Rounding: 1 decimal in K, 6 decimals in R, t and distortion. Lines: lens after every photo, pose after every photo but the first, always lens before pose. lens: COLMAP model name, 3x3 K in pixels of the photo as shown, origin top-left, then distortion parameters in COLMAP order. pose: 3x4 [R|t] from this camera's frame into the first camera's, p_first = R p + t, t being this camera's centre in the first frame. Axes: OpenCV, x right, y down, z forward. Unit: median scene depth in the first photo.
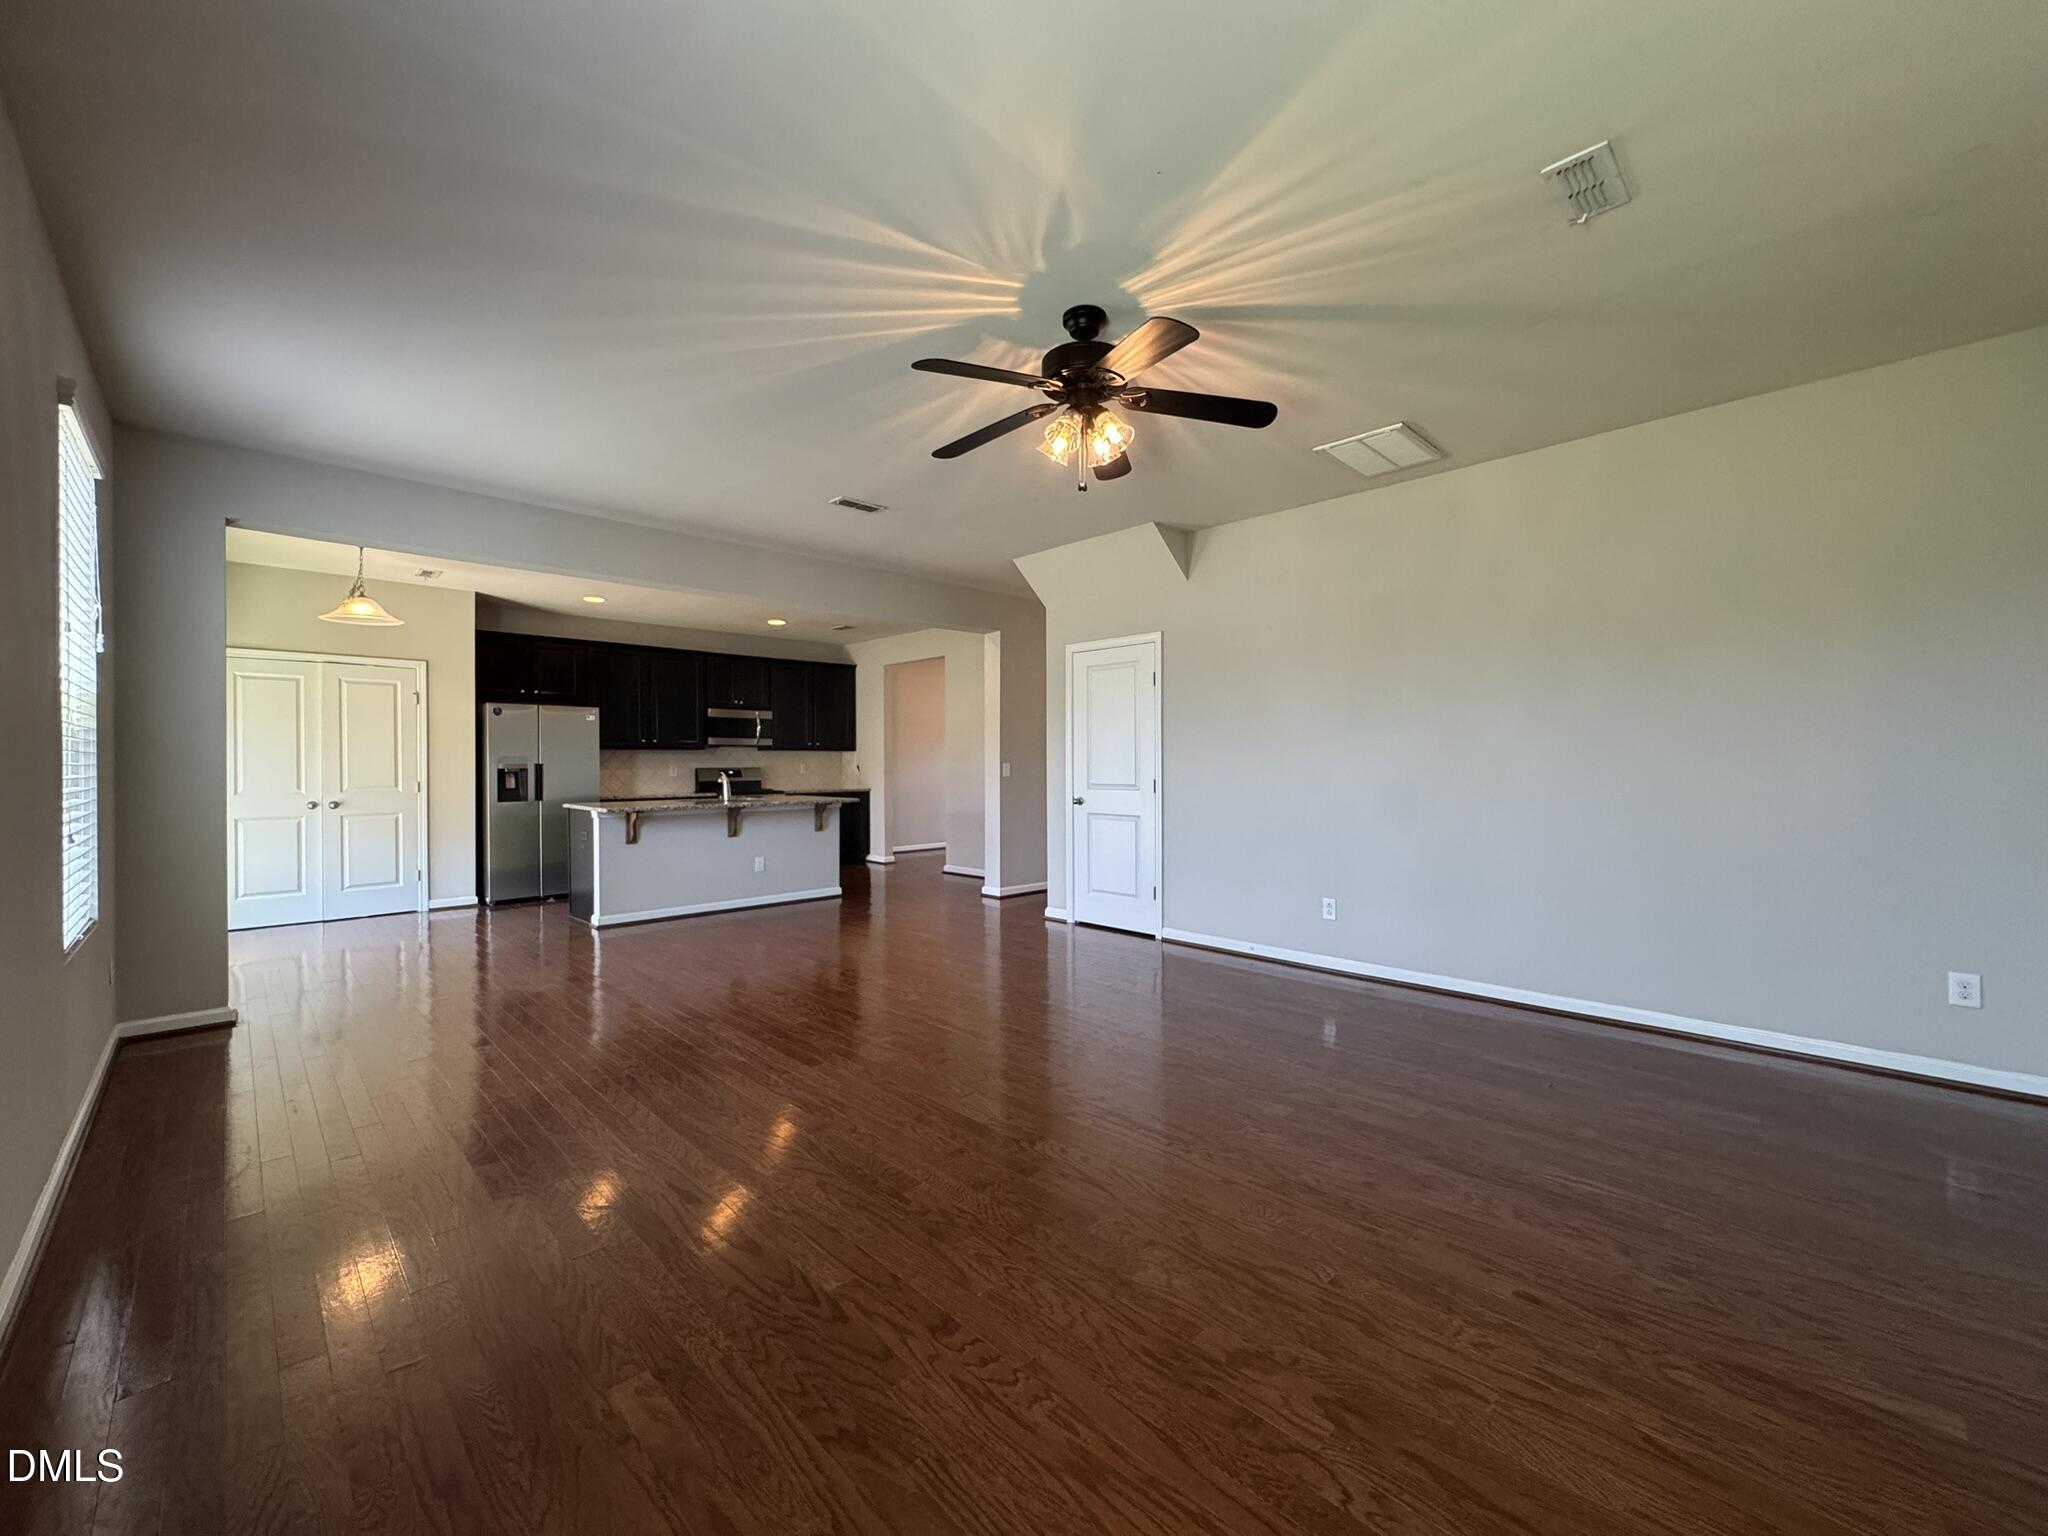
lens RADIAL K [[814.1, 0, 1023.3], [0, 814.1, 766.3], [0, 0, 1]] dist [-0.001693, -0.000035]
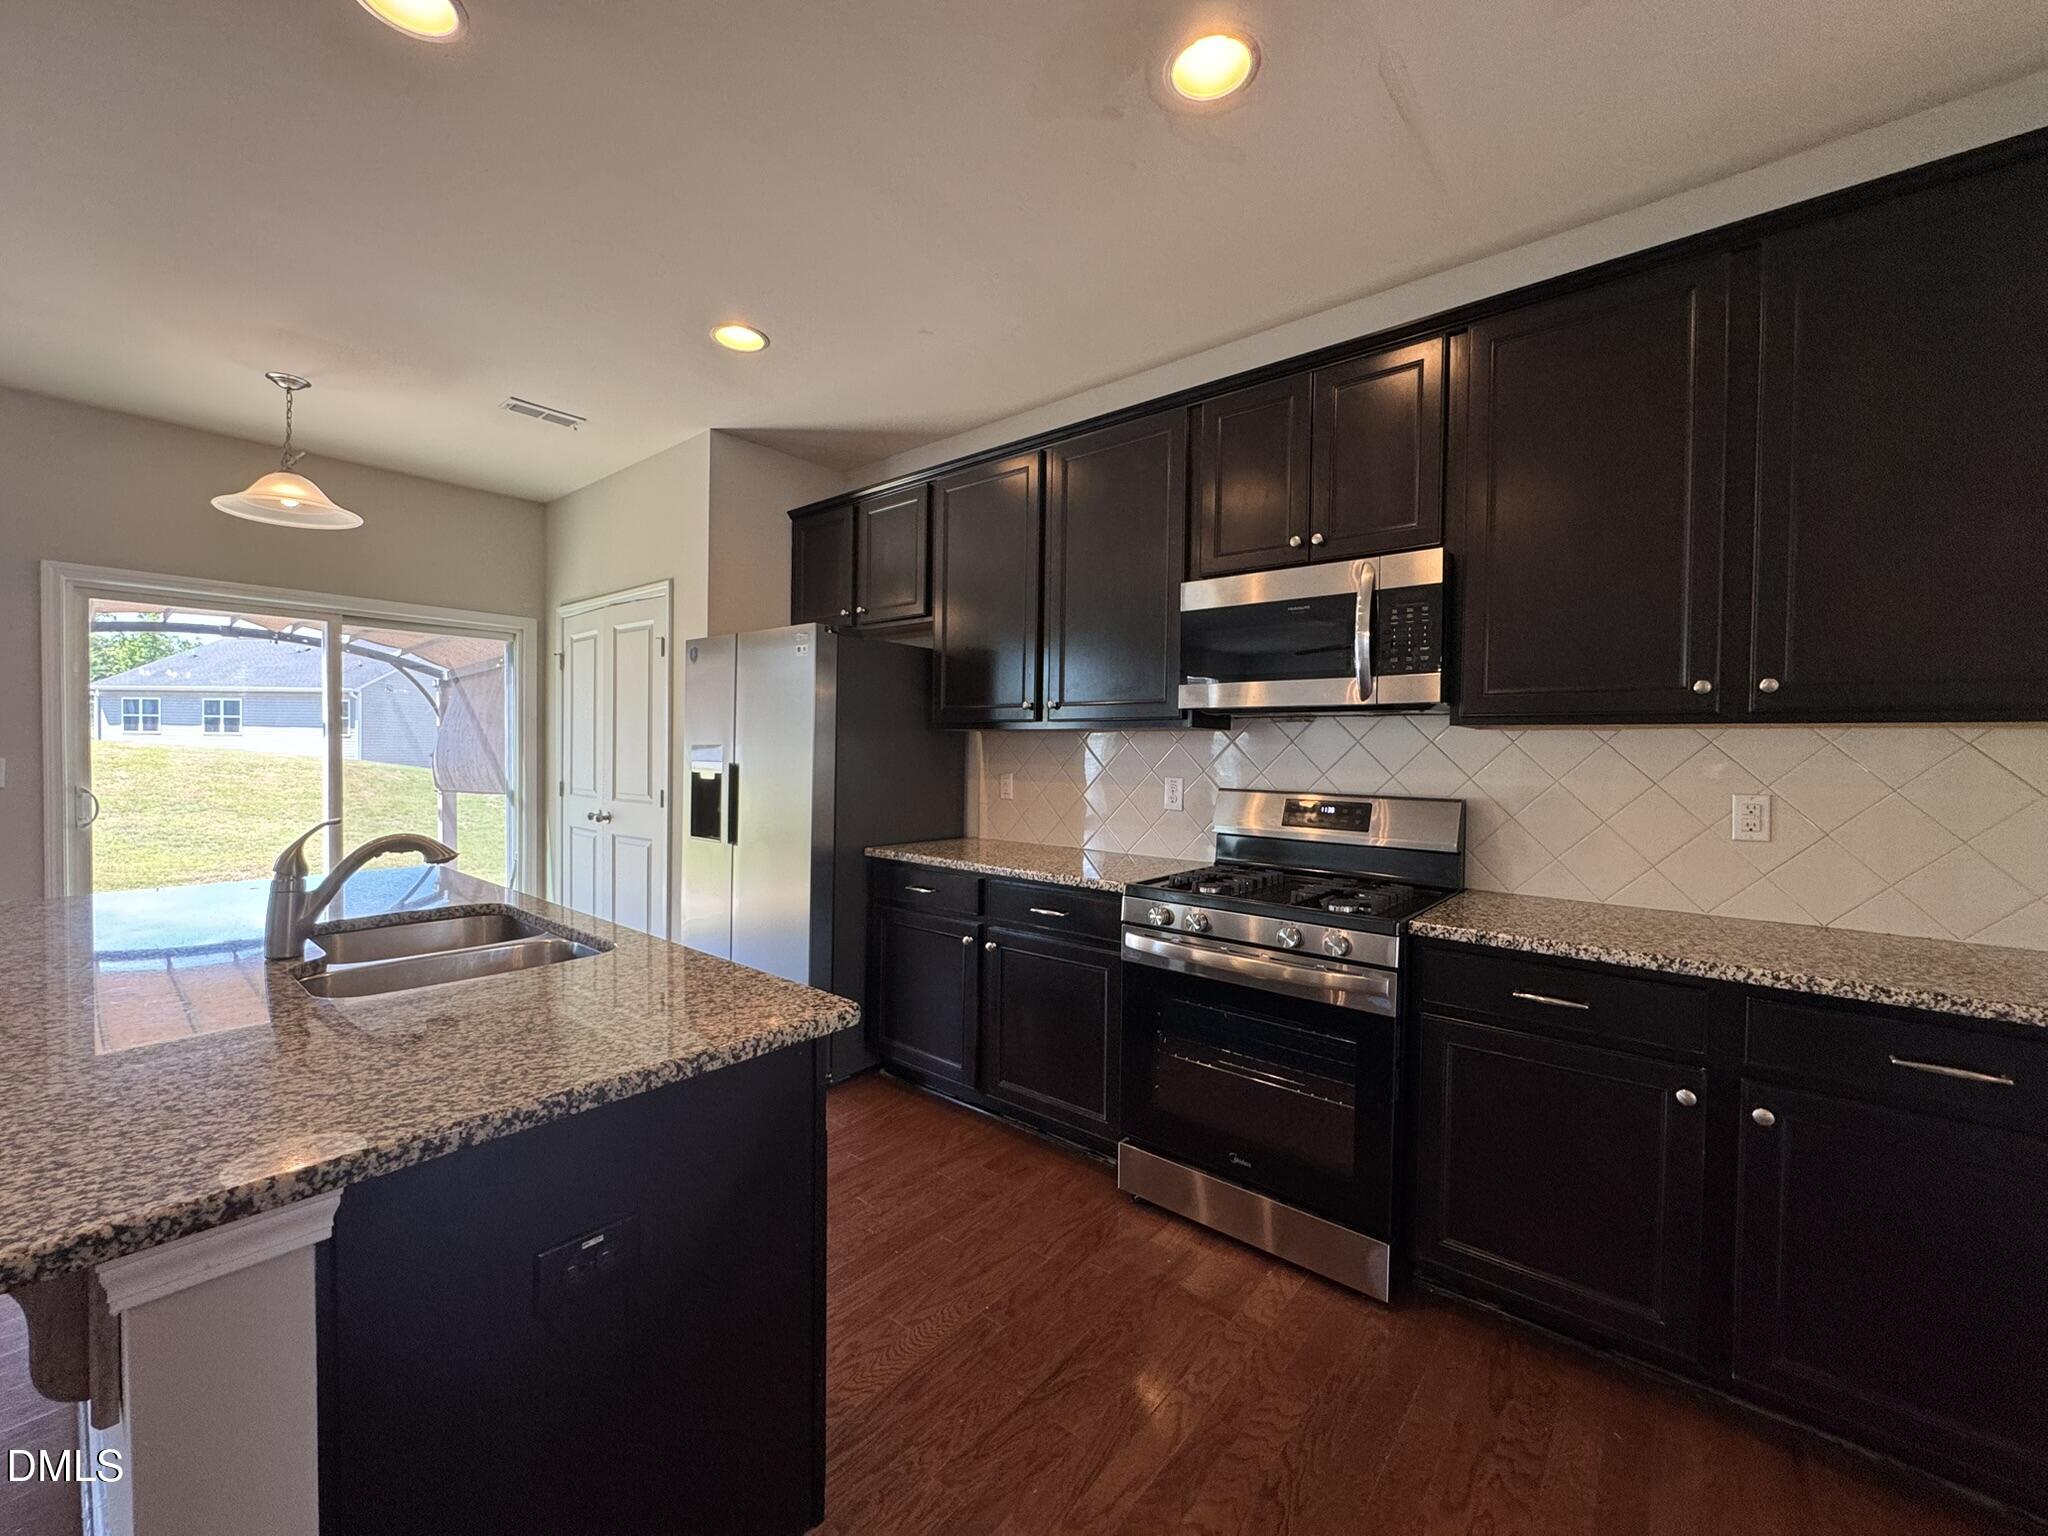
lens RADIAL K [[814.1, 0, 1023.3], [0, 814.1, 766.3], [0, 0, 1]] dist [-0.001693, -0.000035]
pose [[0.100397, 0.025797, -0.994613, -0.128062], [-0.017567, 0.999554, 0.024152, -0.014986], [0.994792, 0.015047, 0.100805, 1.116251]]
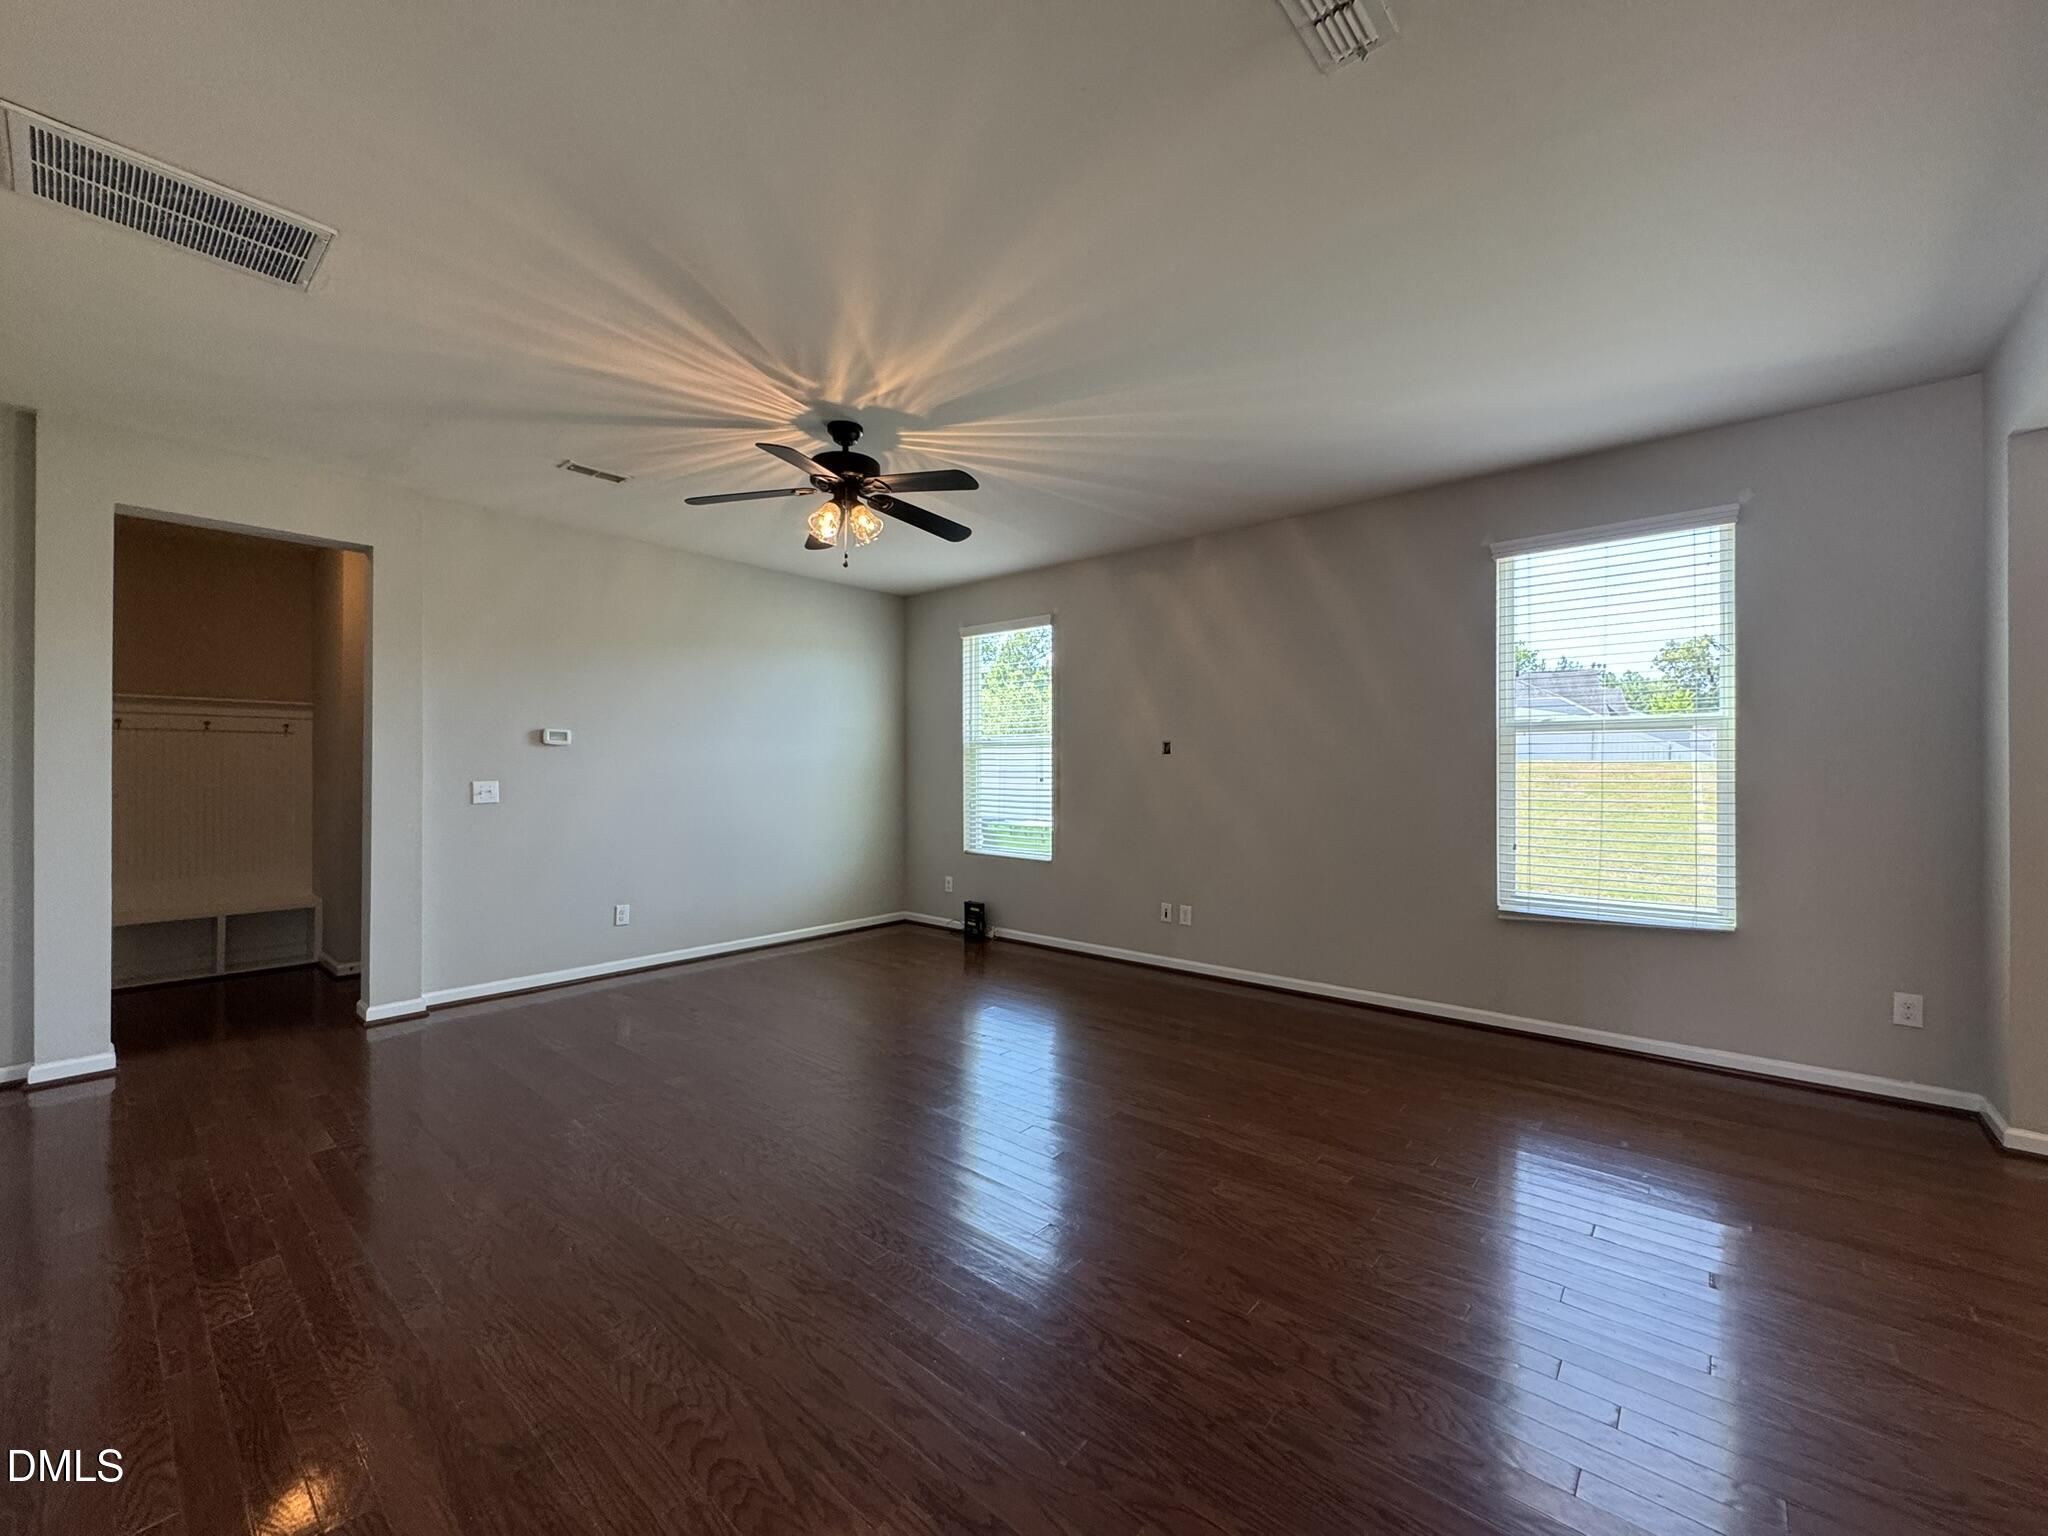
lens RADIAL K [[814.1, 0, 1023.3], [0, 814.1, 766.3], [0, 0, 1]] dist [-0.001693, -0.000035]
pose [[-0.996589, 0.004204, -0.082423, -0.034431], [0.004249, 0.999991, -0.000371, -0.011943], [0.082420, -0.000720, -0.996597, 0.857230]]
